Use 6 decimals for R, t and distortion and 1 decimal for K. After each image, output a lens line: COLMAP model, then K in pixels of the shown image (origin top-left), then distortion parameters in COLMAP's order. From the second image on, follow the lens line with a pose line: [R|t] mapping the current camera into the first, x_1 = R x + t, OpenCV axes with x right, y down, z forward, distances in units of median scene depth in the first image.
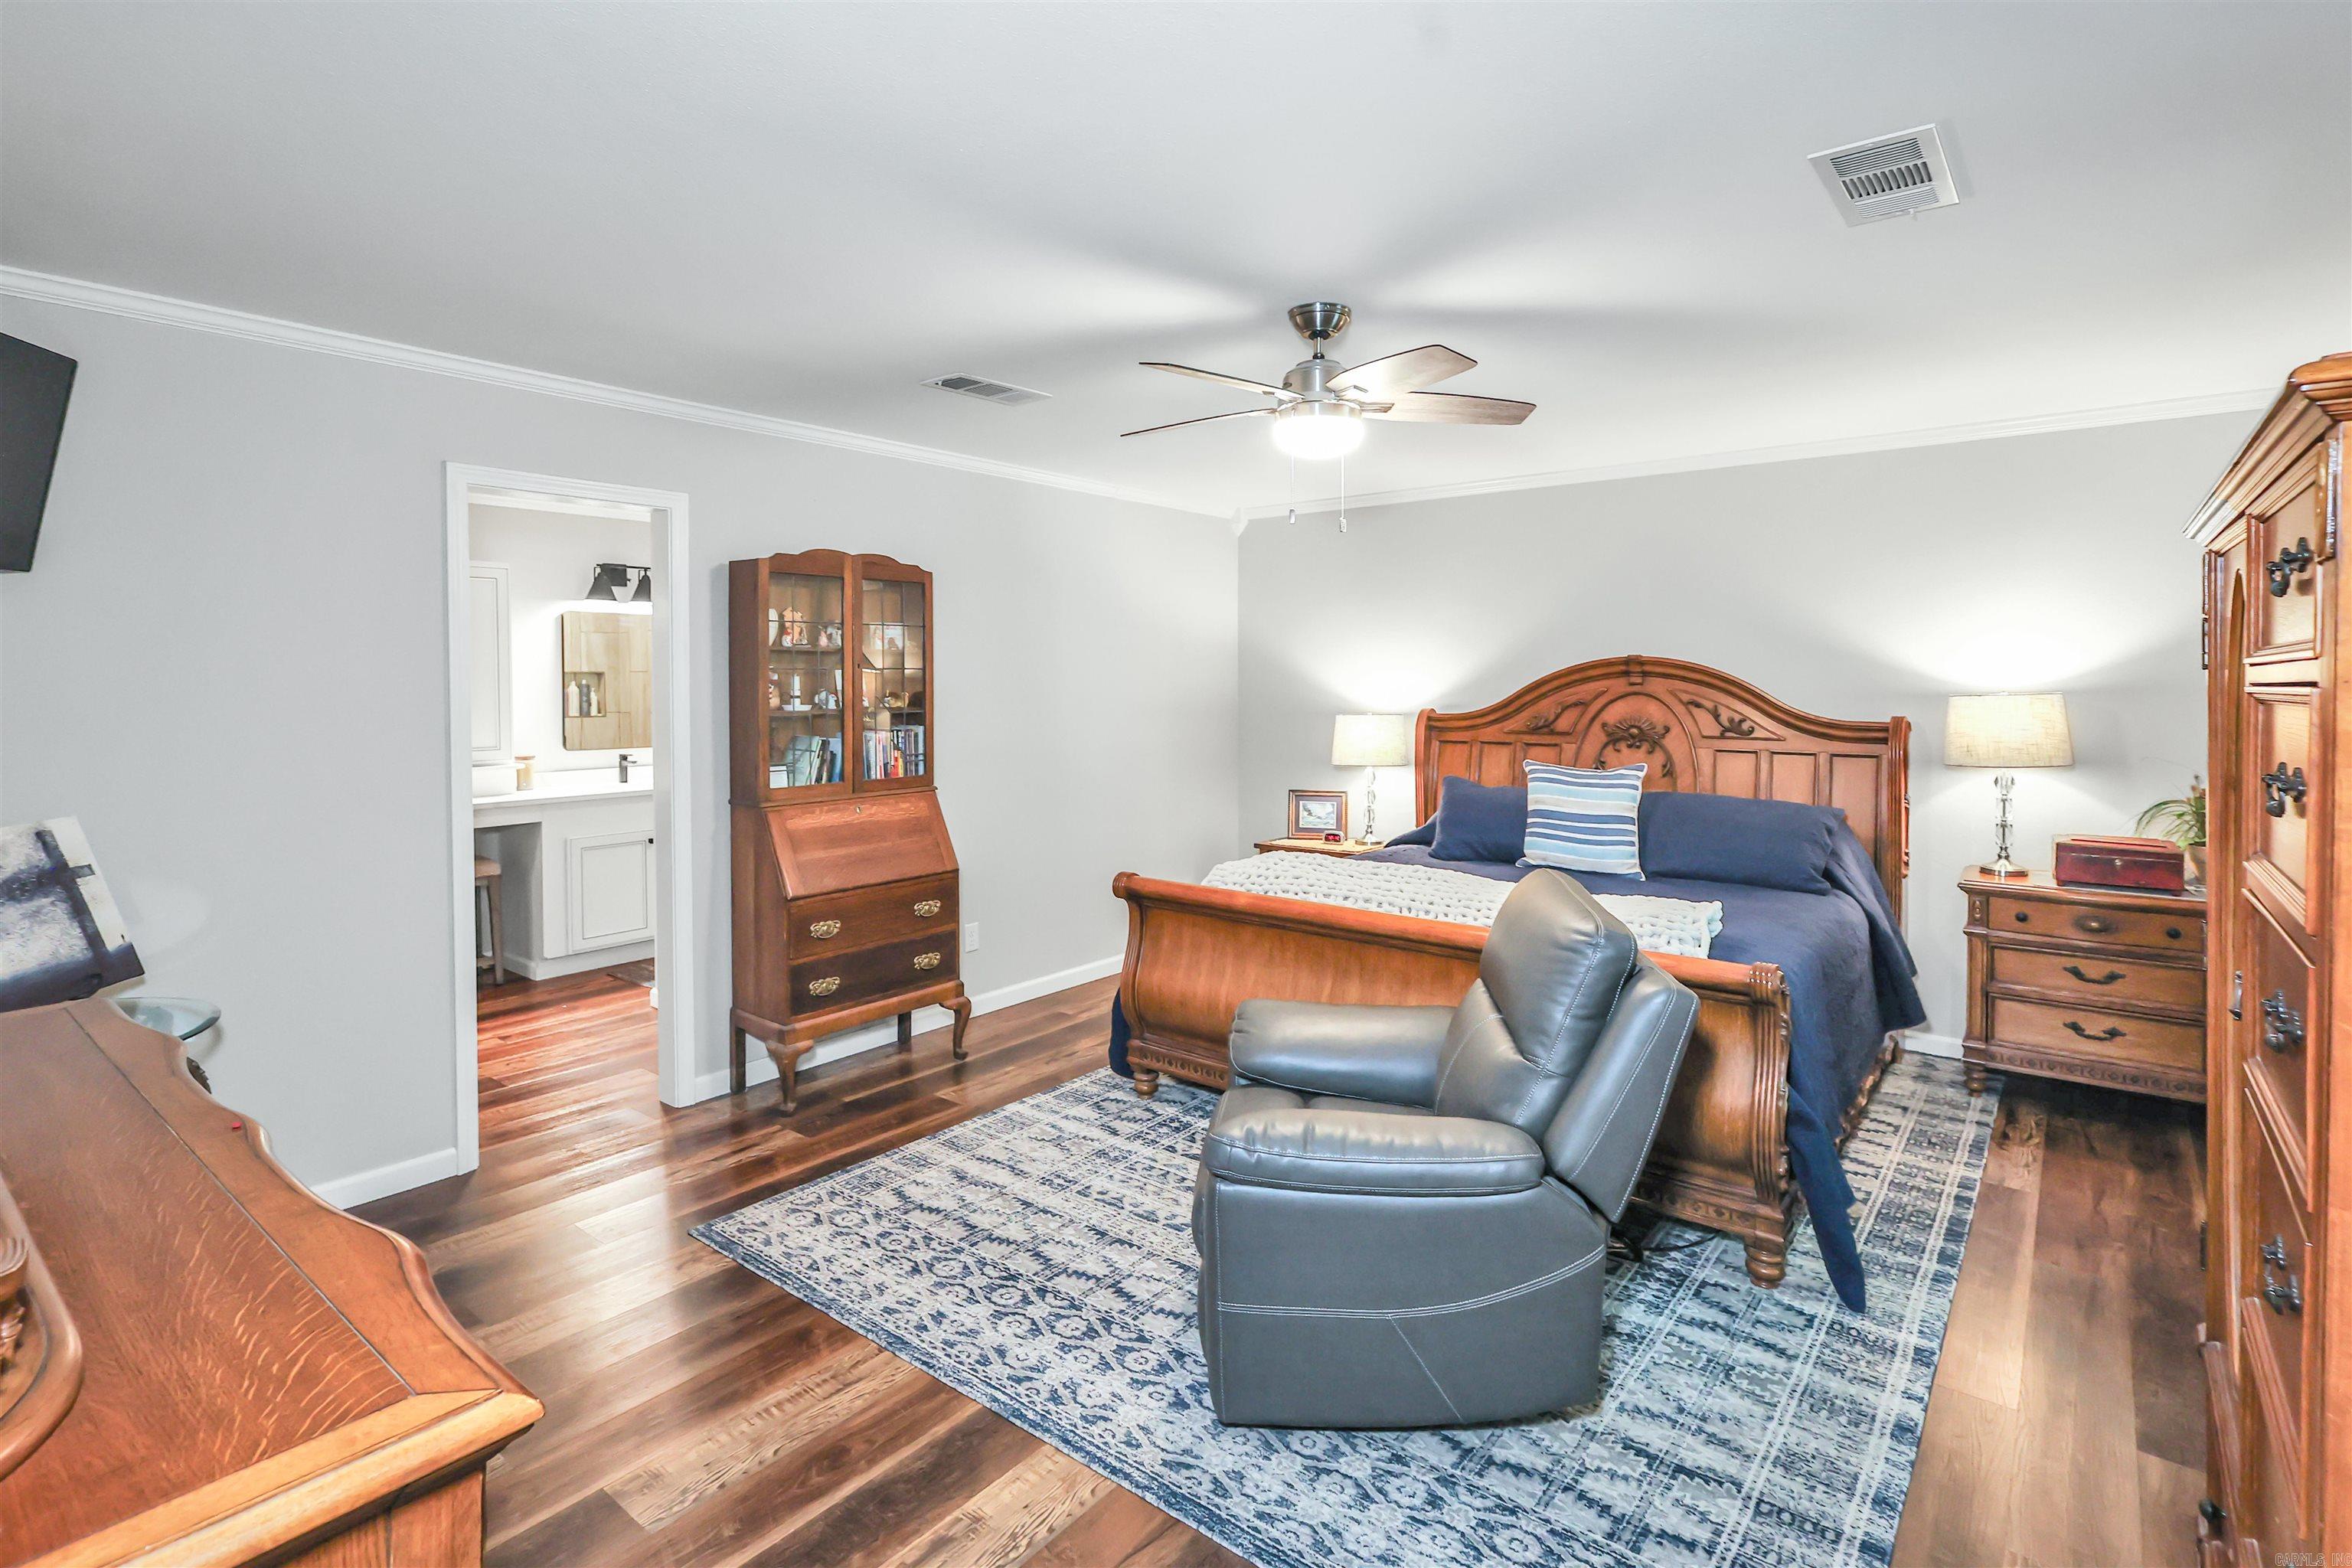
lens RADIAL K [[1116.8, 0, 1191.6], [0, 1116.8, 687.3], [0, 0, 1]] dist [0.000921, -0.000494]
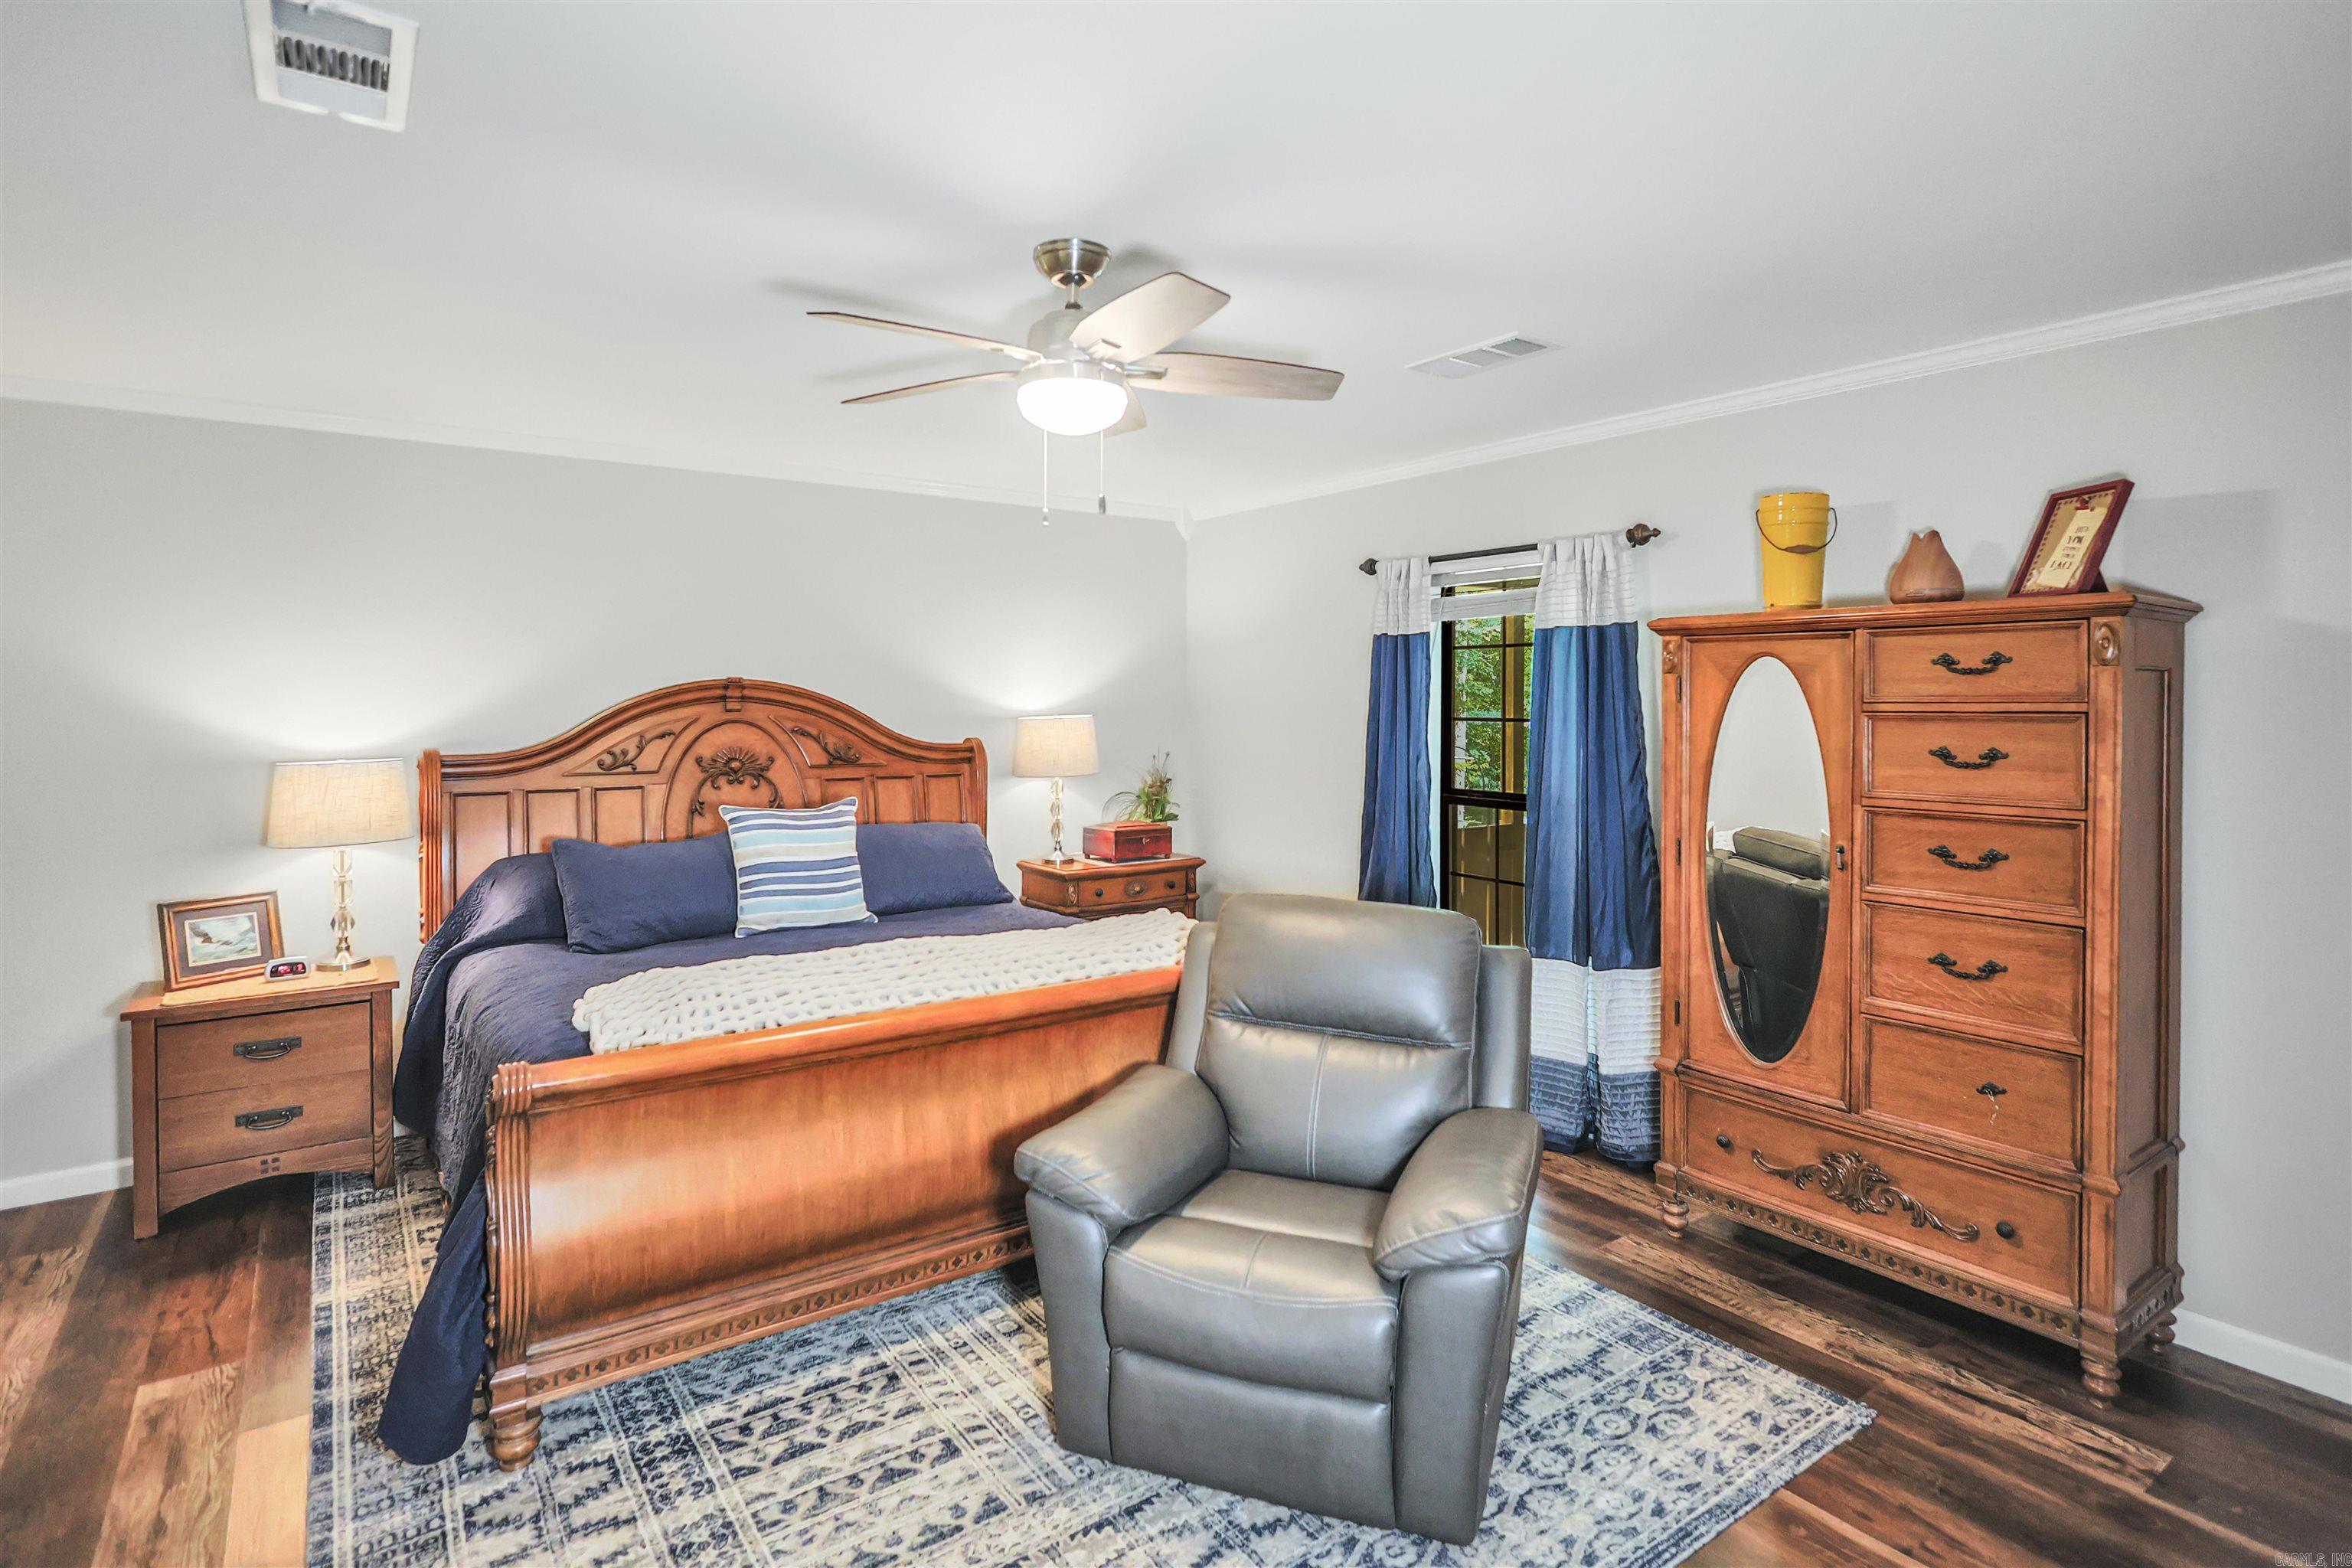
lens RADIAL K [[1195.4, 0, 1177.6], [0, 1195.4, 721.7], [0, 0, 1]] dist [0.002535, 0.000320]
pose [[0.282203, -0.015925, 0.959223, -0.421801], [0.005833, 0.999872, 0.014883, -0.006342], [-0.959337, 0.001395, 0.282260, 0.425763]]
